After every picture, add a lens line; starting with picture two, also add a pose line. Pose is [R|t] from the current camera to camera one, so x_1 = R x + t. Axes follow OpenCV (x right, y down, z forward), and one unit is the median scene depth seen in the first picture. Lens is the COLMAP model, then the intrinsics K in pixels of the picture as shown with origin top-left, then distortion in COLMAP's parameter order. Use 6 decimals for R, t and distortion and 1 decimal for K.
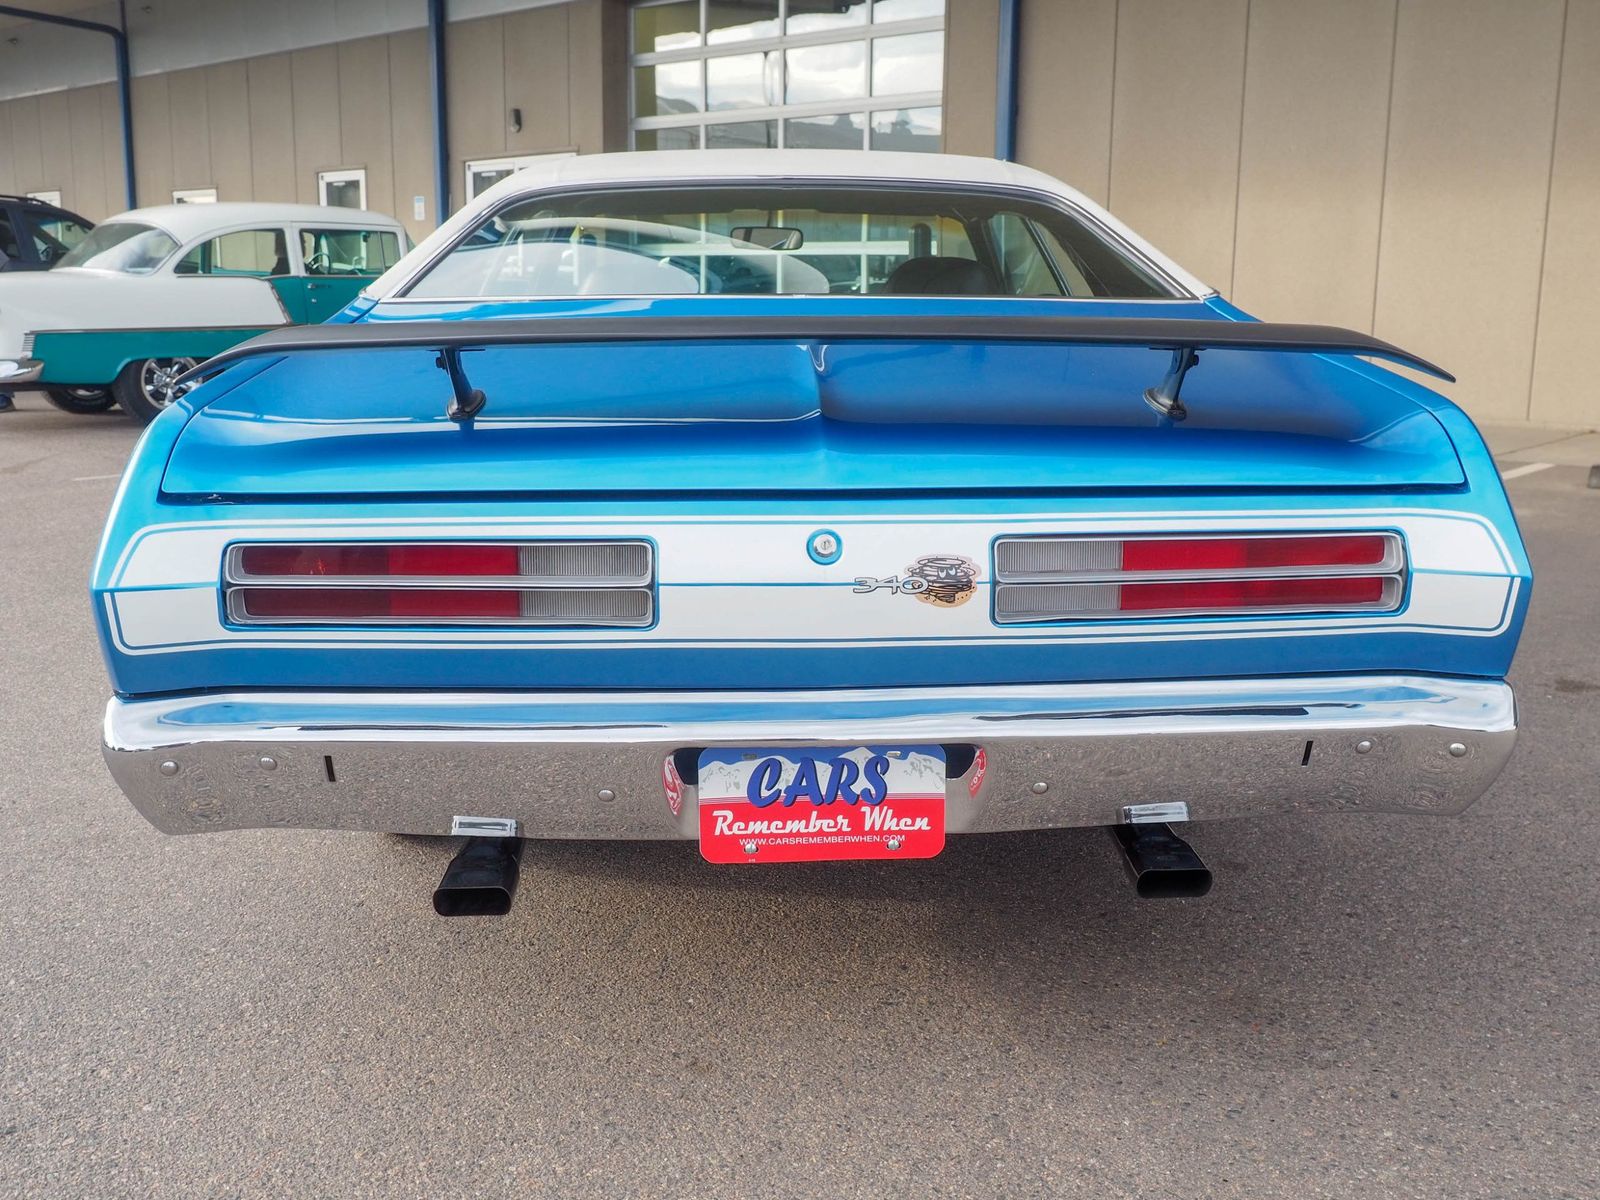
lens RADIAL K [[1541.1, 0, 800.0], [0, 1541.1, 600.0], [0, 0, 1]] dist [-0.005980, -0.000911]
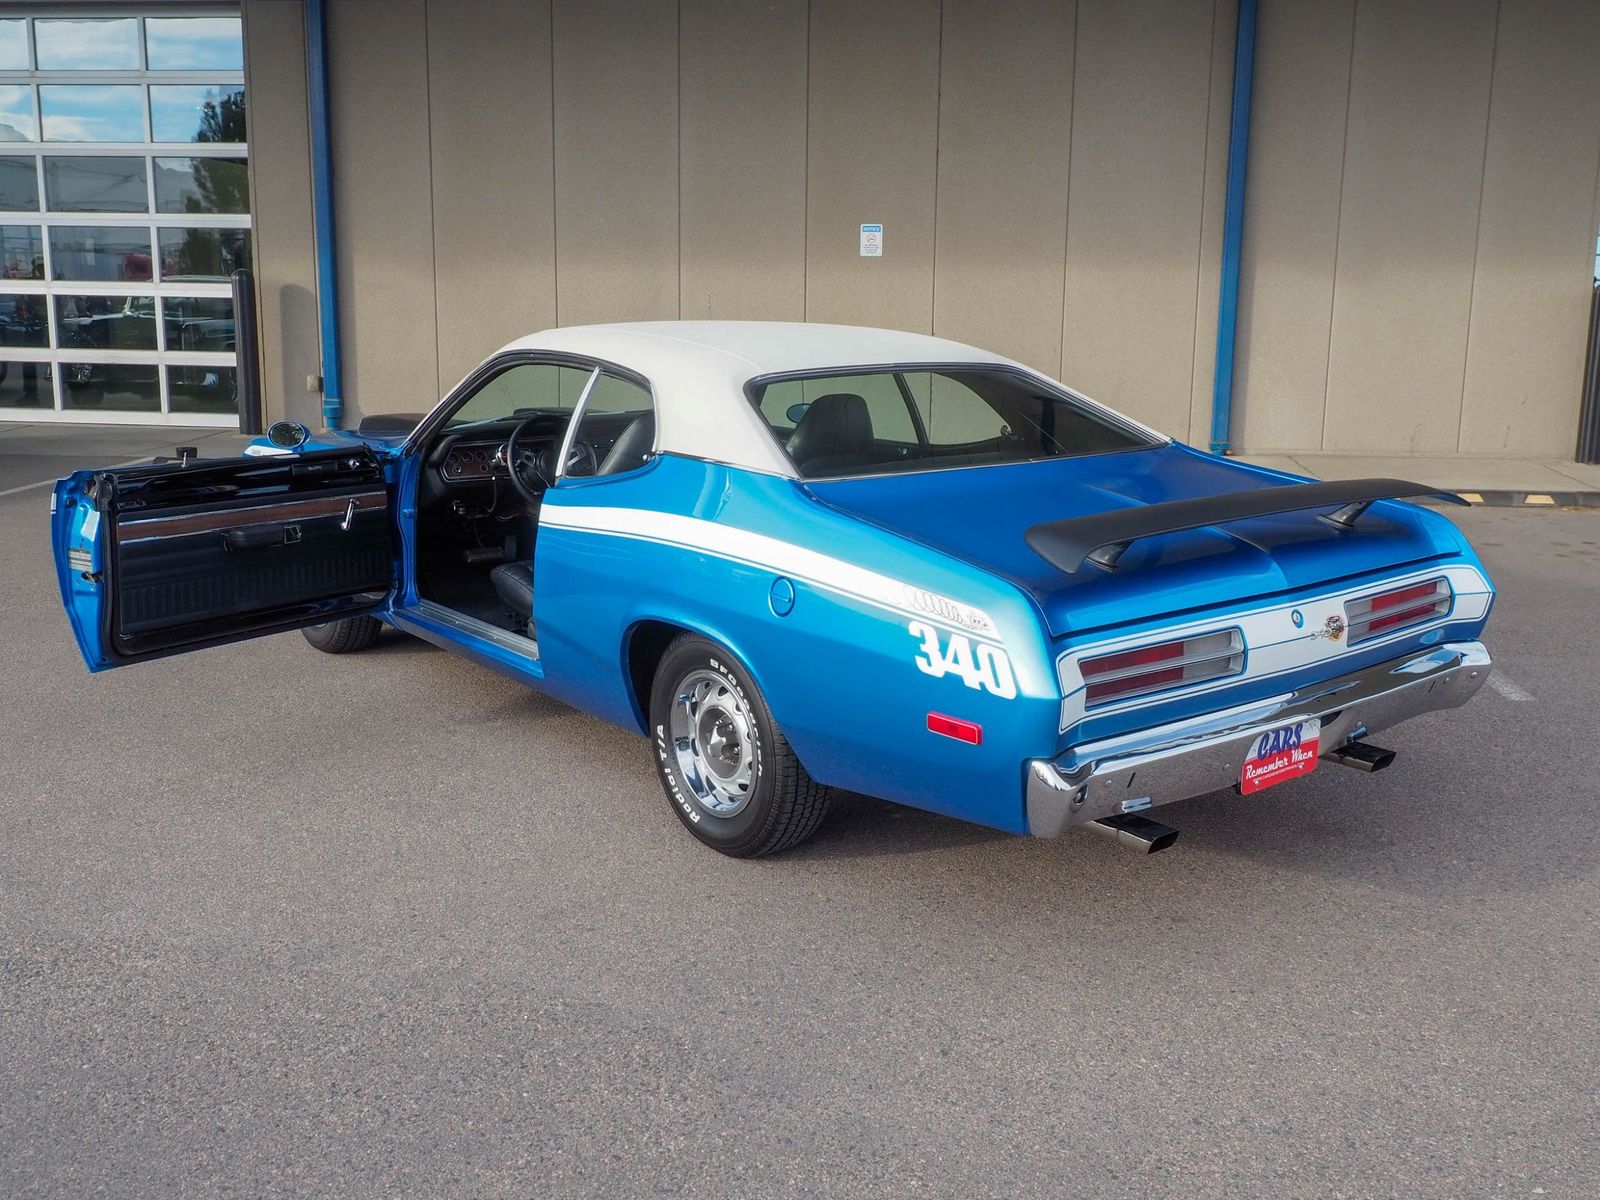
lens RADIAL K [[1541.1, 0, 800.0], [0, 1541.1, 600.0], [0, 0, 1]] dist [-0.005980, -0.000911]
pose [[0.806376, -0.117922, 0.579528, -1.539561], [0.110427, 0.992708, 0.048344, -0.211129], [-0.581003, 0.025012, 0.813517, -0.200833]]
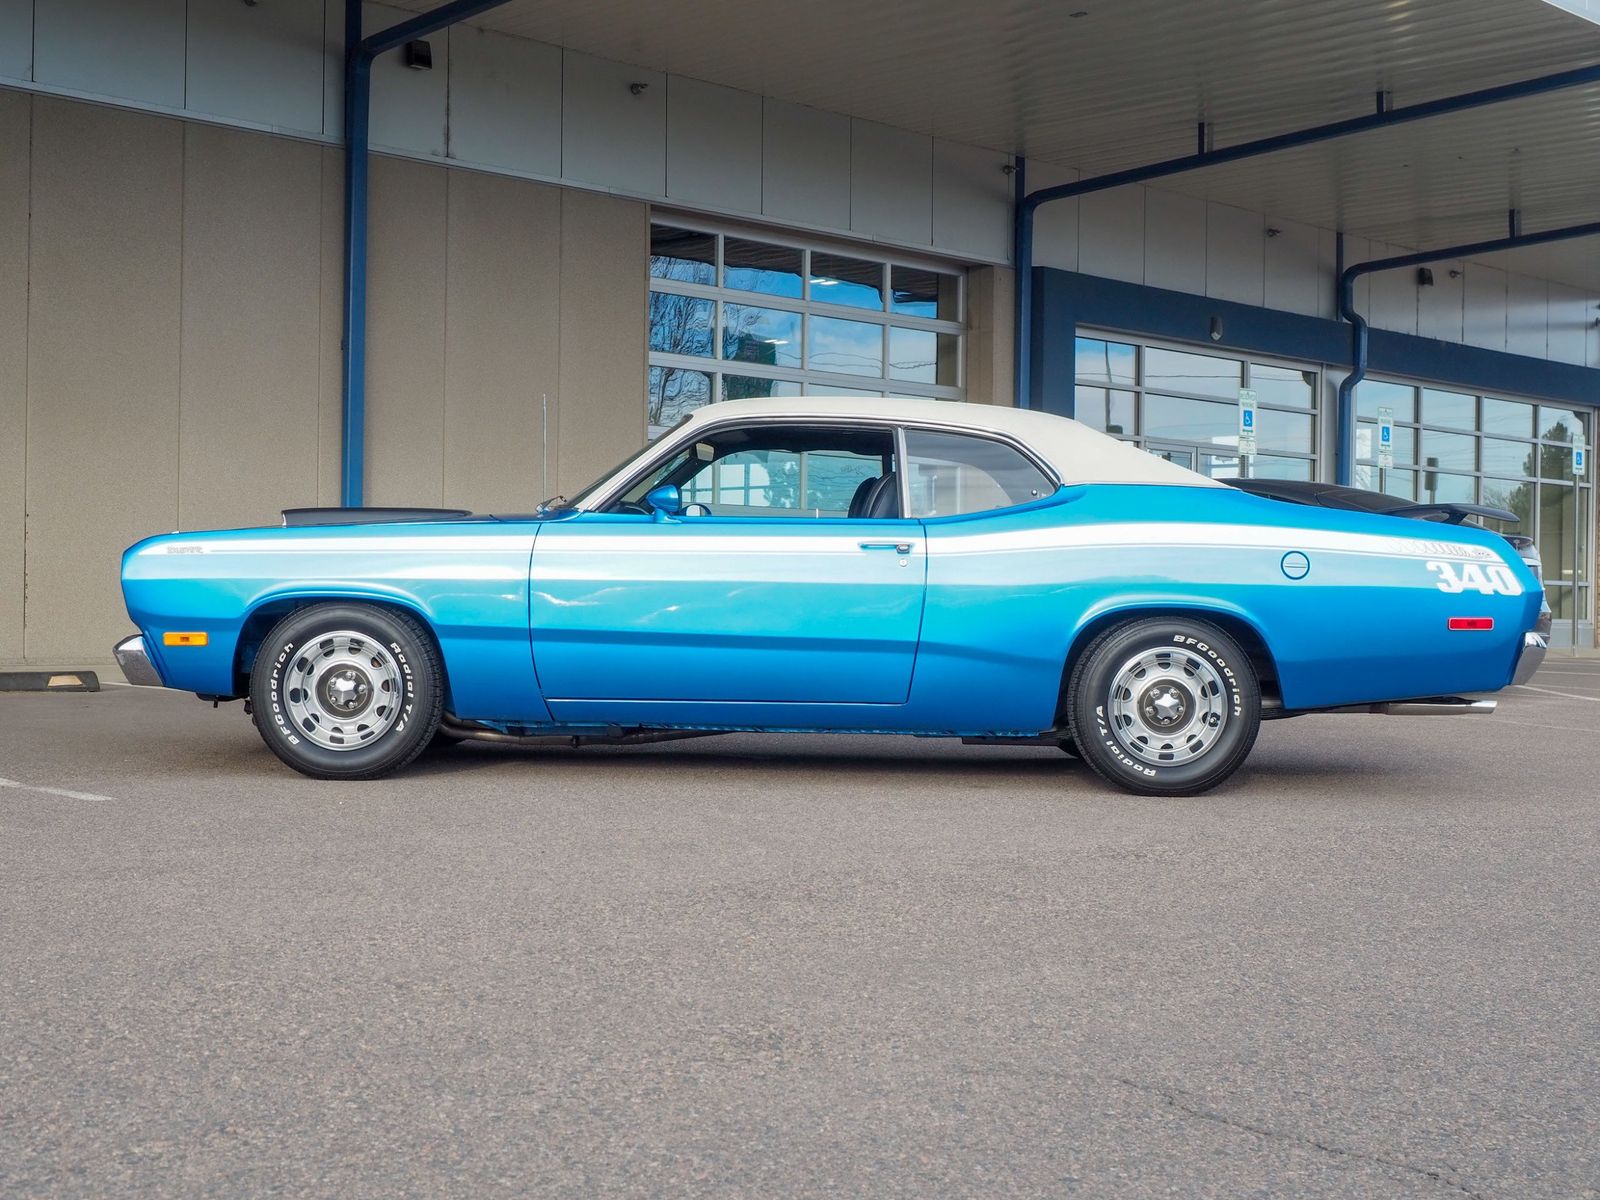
lens RADIAL K [[2205.8, 0, 836.3], [0, 2205.8, 598.8], [0, 0, 1]] dist [-0.017694, -0.060641]
pose [[0.020257, -0.007423, 0.999767, -4.246199], [0.181594, 0.983367, 0.003622, -0.226723], [-0.983165, 0.181478, 0.021268, 2.046891]]
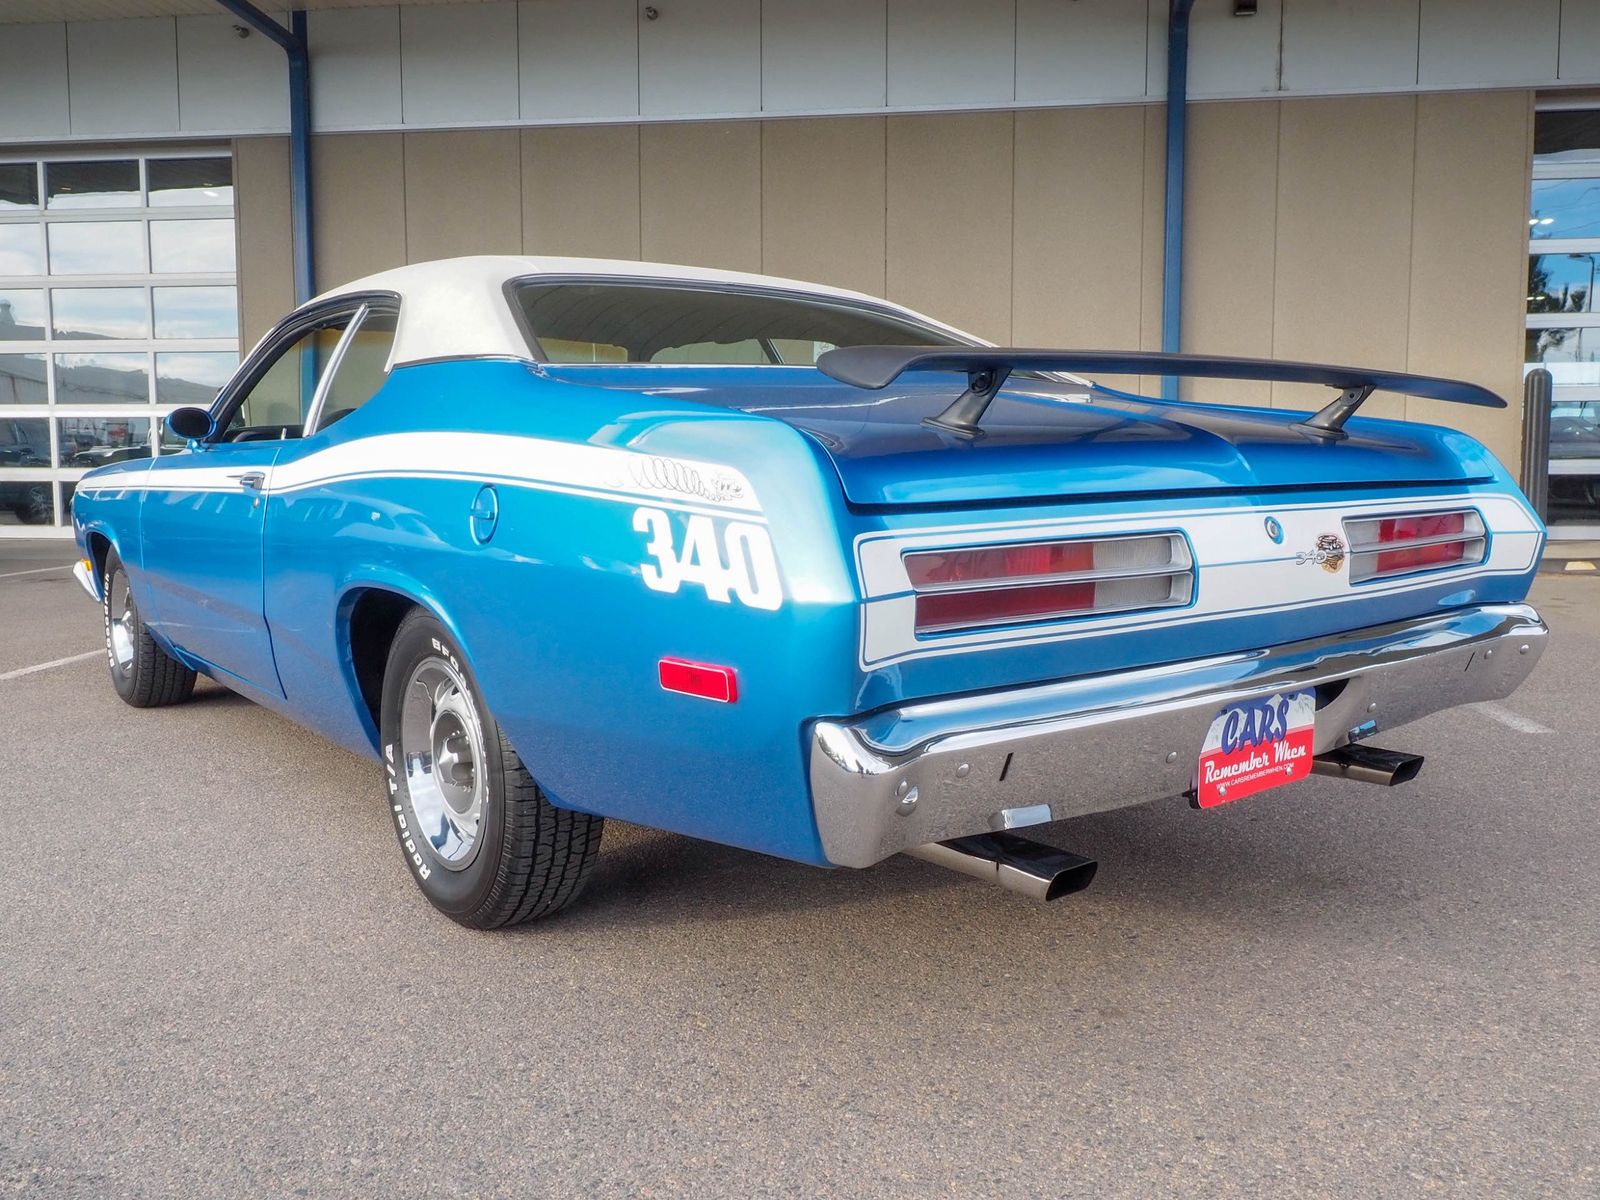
lens RADIAL K [[1316.3, 0, 811.2], [0, 1316.3, 591.9], [0, 0, 1]] dist [-0.000916, -0.007182]
pose [[0.807691, -0.066843, 0.585805, -0.876132], [0.124612, 0.990462, -0.058796, 0.029641], [-0.576288, 0.120487, 0.808316, 0.347260]]
